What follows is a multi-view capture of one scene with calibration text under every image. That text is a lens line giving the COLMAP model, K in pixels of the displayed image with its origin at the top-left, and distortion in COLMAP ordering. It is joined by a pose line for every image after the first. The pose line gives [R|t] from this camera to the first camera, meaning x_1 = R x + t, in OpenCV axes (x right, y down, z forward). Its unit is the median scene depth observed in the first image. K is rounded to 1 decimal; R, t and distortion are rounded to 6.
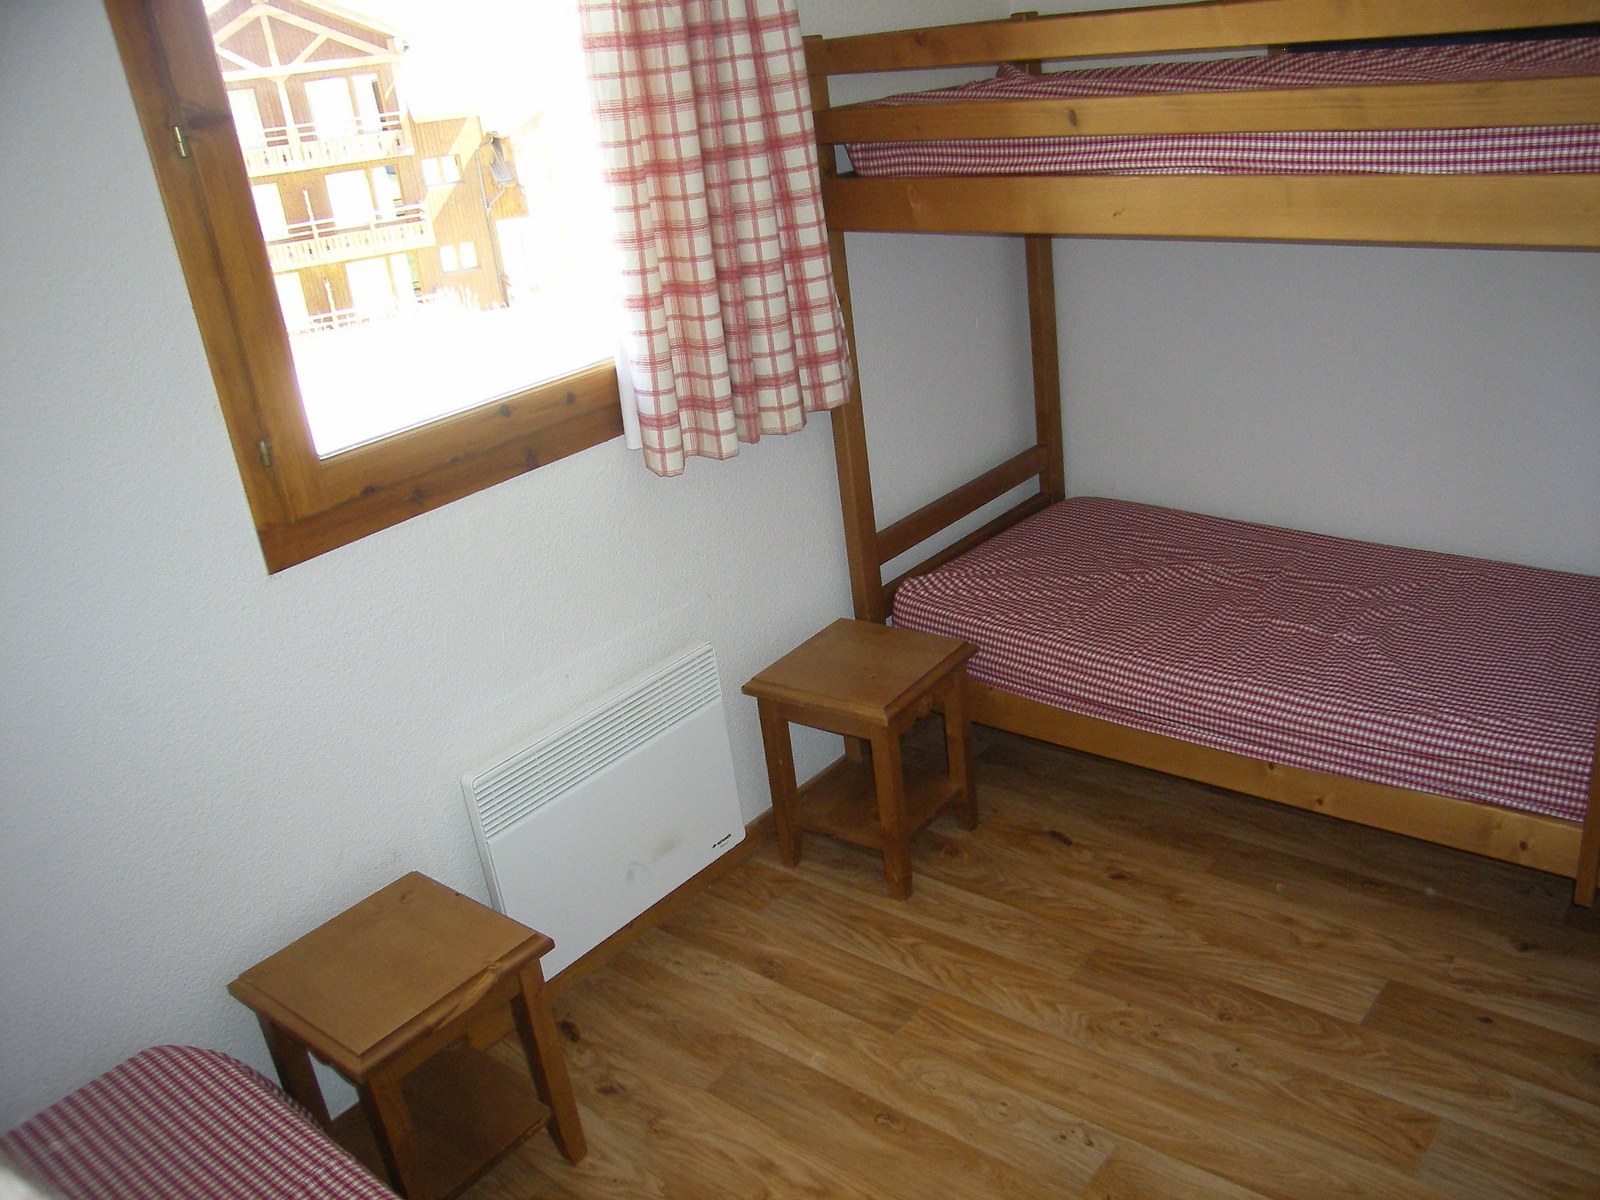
lens RADIAL K [[1335.9, 0, 880.4], [0, 1335.9, 604.5], [0, 0, 1]] dist [-0.146039, 0.088269]
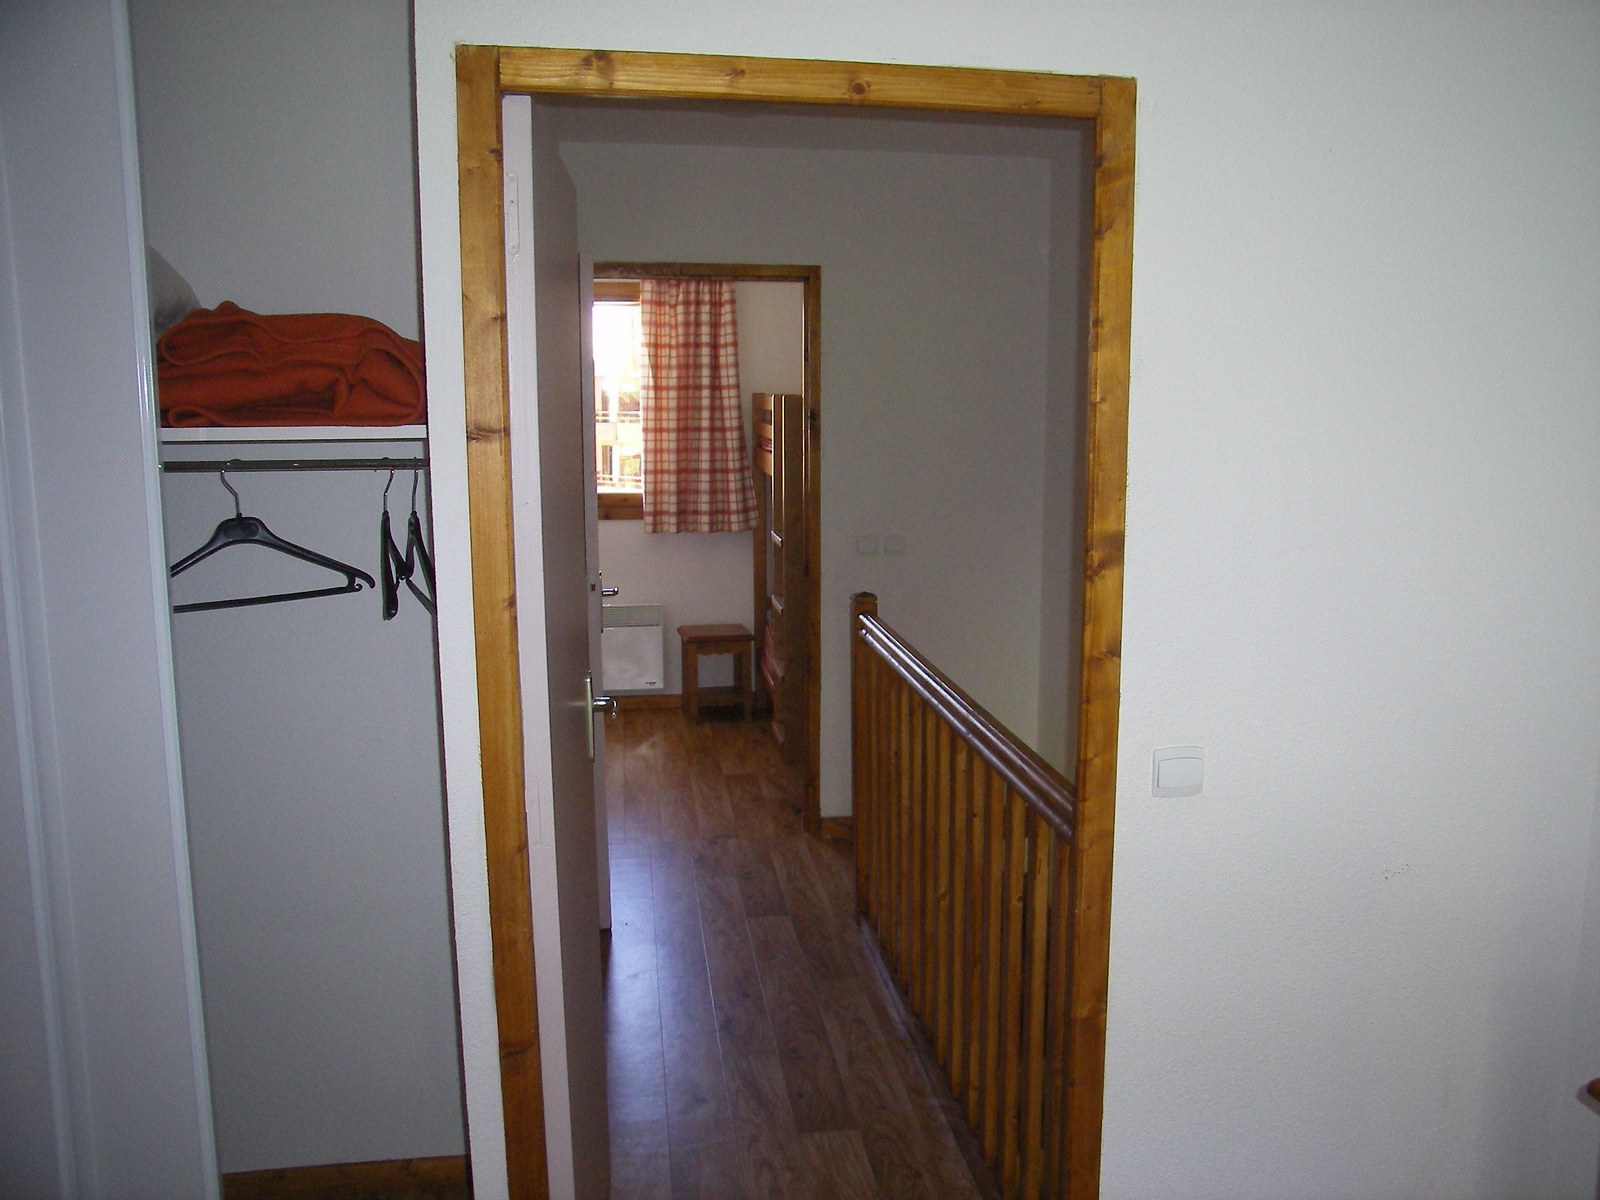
lens RADIAL K [[1335.9, 0, 880.4], [0, 1335.9, 604.5], [0, 0, 1]] dist [-0.146039, 0.088269]
pose [[0.741847, 0.199231, -0.640289, 2.105361], [-0.338873, 0.935332, -0.101587, 0.168141], [0.578643, 0.292339, 0.761387, -0.851287]]
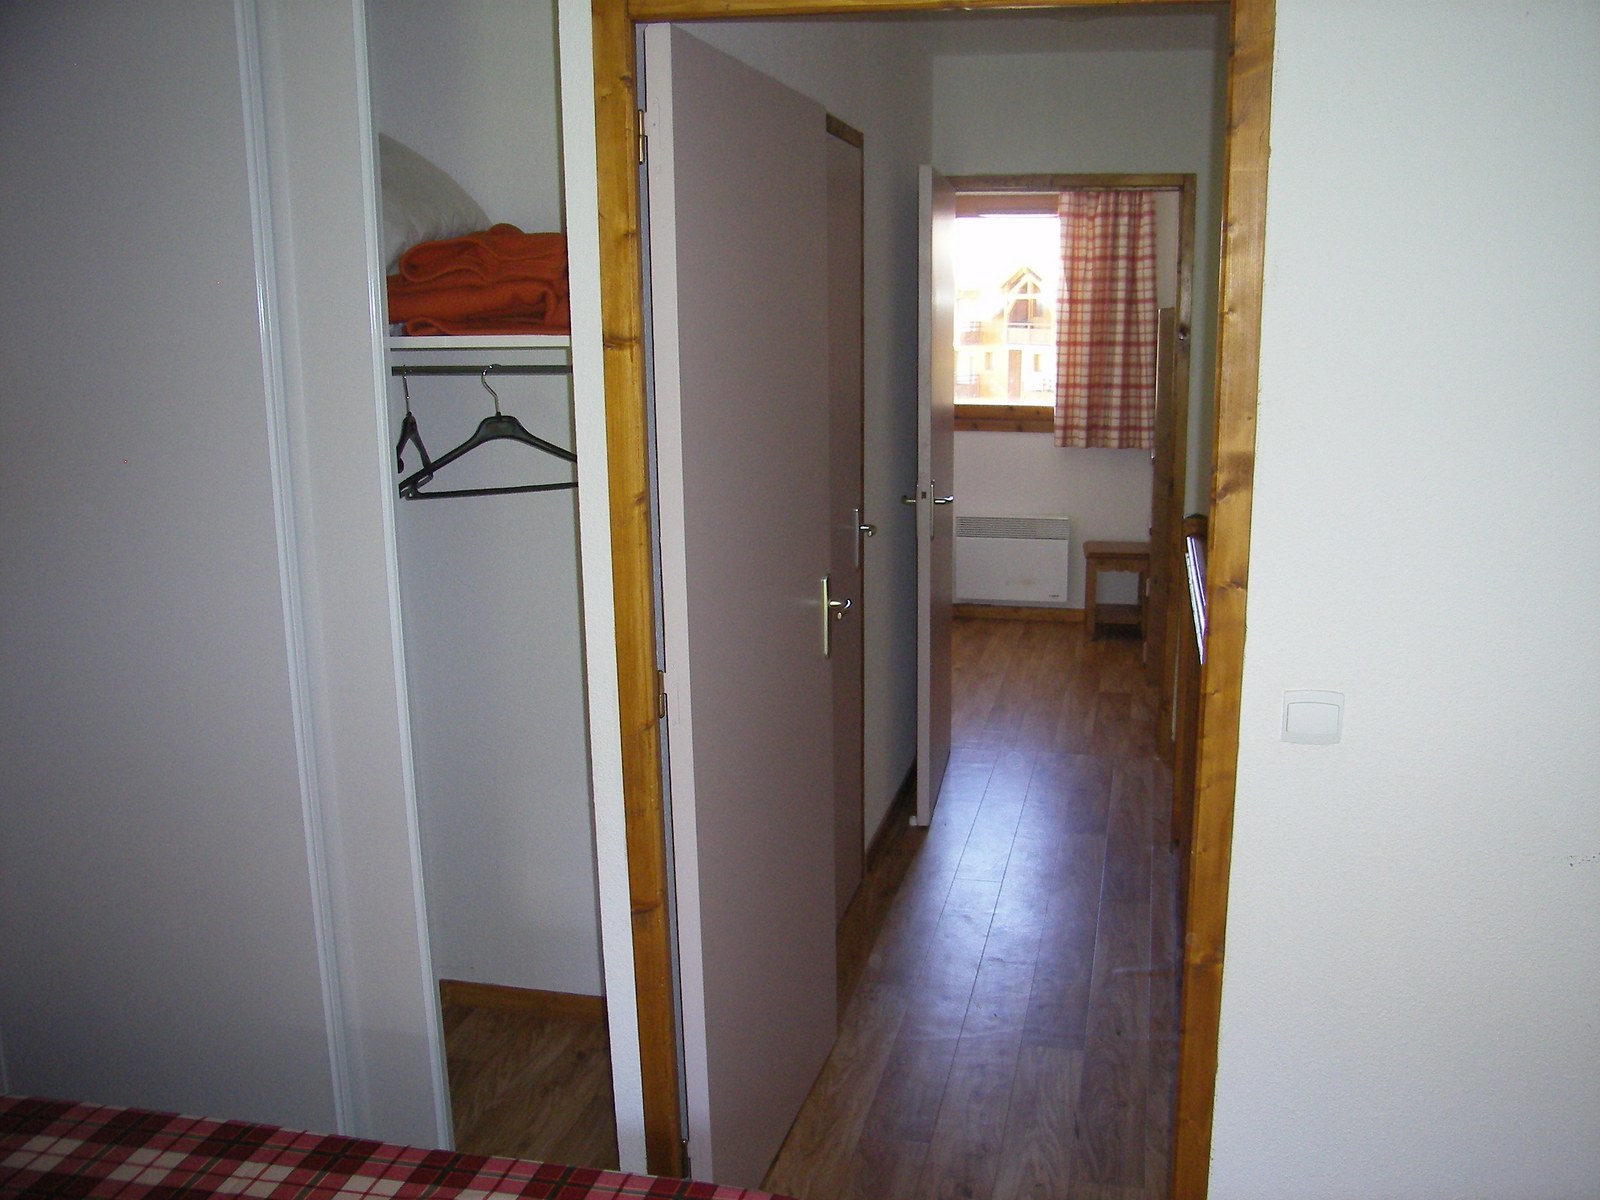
lens RADIAL K [[1335.9, 0, 880.4], [0, 1335.9, 604.5], [0, 0, 1]] dist [-0.146039, 0.088269]
pose [[0.454778, 0.283591, -0.844247, 2.219929], [-0.398643, 0.912502, 0.091778, 0.102076], [0.796405, 0.294815, 0.528038, -0.725012]]
